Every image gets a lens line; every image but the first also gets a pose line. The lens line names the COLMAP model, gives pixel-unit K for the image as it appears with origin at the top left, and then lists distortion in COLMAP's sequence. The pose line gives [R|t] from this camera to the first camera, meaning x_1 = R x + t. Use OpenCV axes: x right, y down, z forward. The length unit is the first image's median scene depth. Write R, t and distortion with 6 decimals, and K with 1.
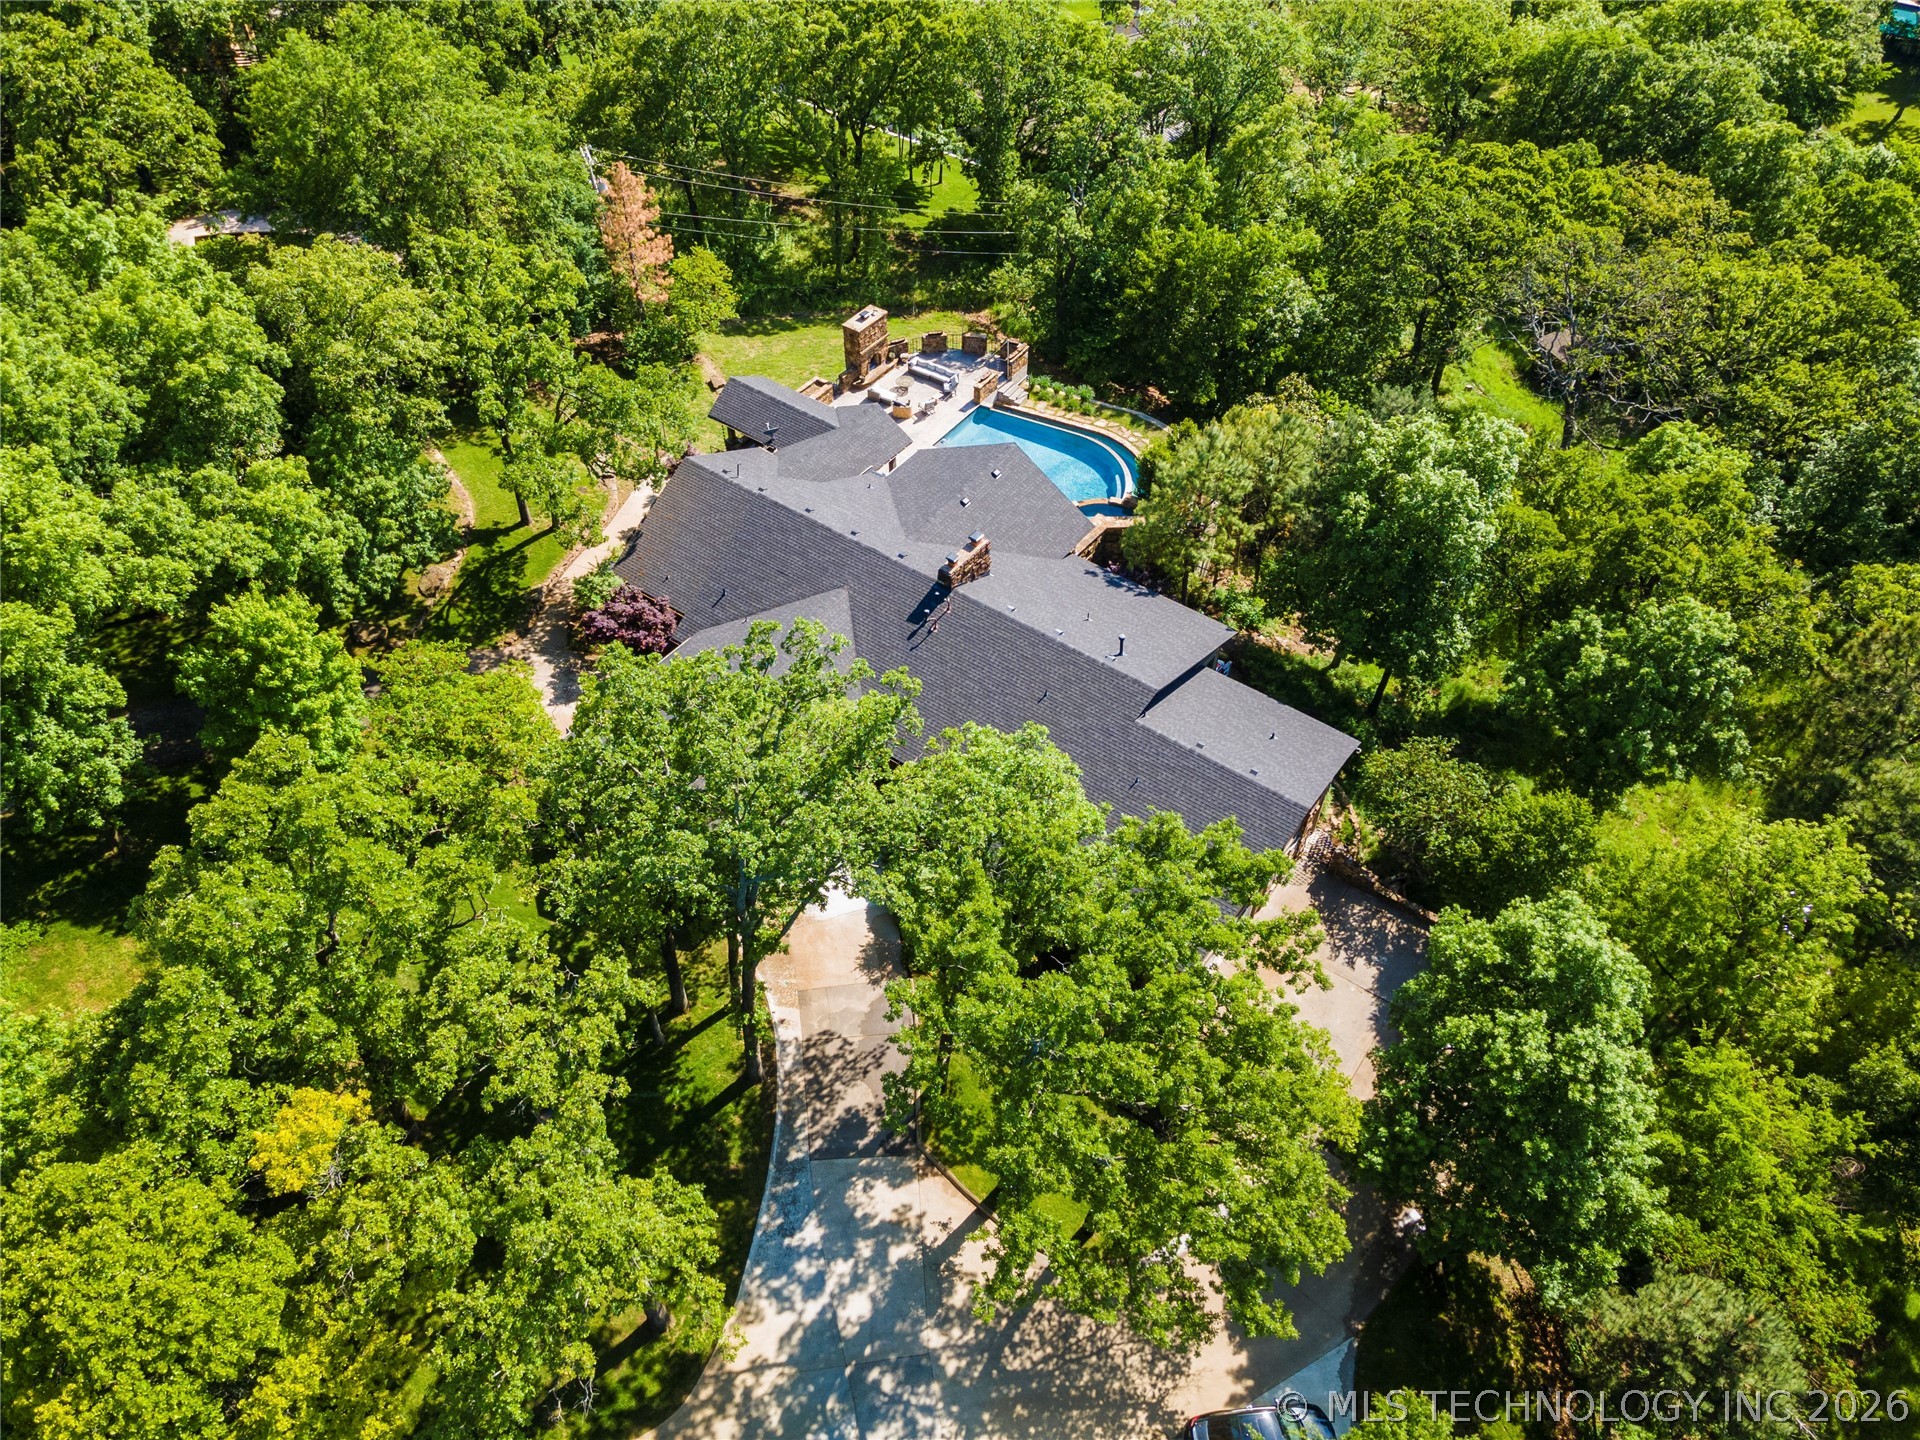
lens RADIAL K [[1380.0, 0, 960.0], [0, 1380.0, 720.0], [0, 0, 1]] dist [0.020379, 0.005480]
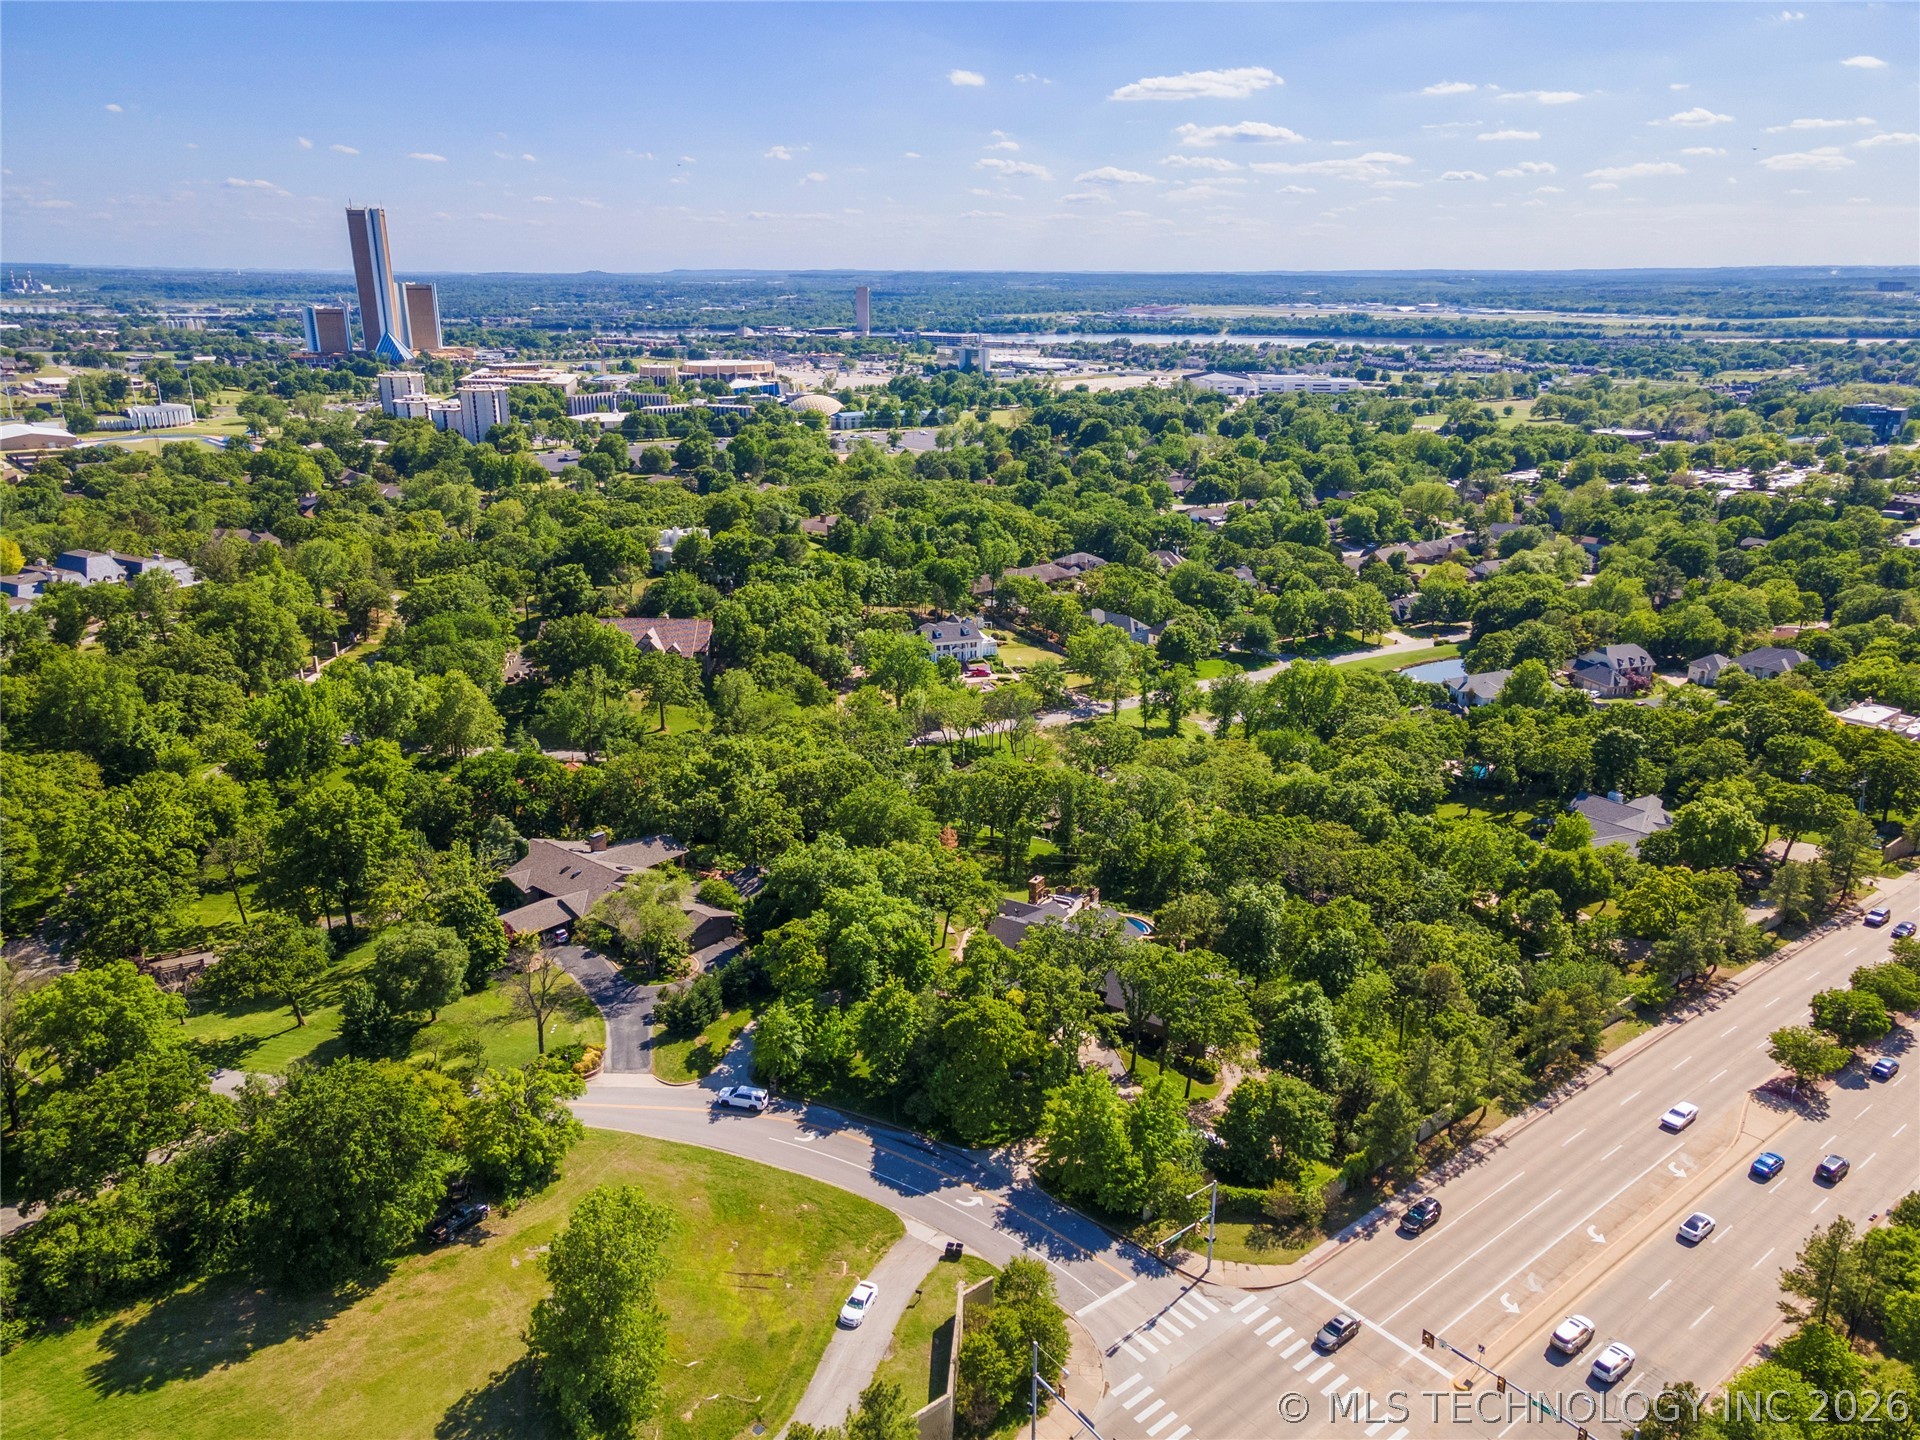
lens RADIAL K [[1380.0, 0, 960.0], [0, 1380.0, 720.0], [0, 0, 1]] dist [0.020379, 0.005480]
pose [[0.996117, -0.022370, 0.085146, -0.370231], [0.062031, 0.864645, -0.498540, 0.634447], [-0.062469, 0.501886, 0.862675, -1.183238]]
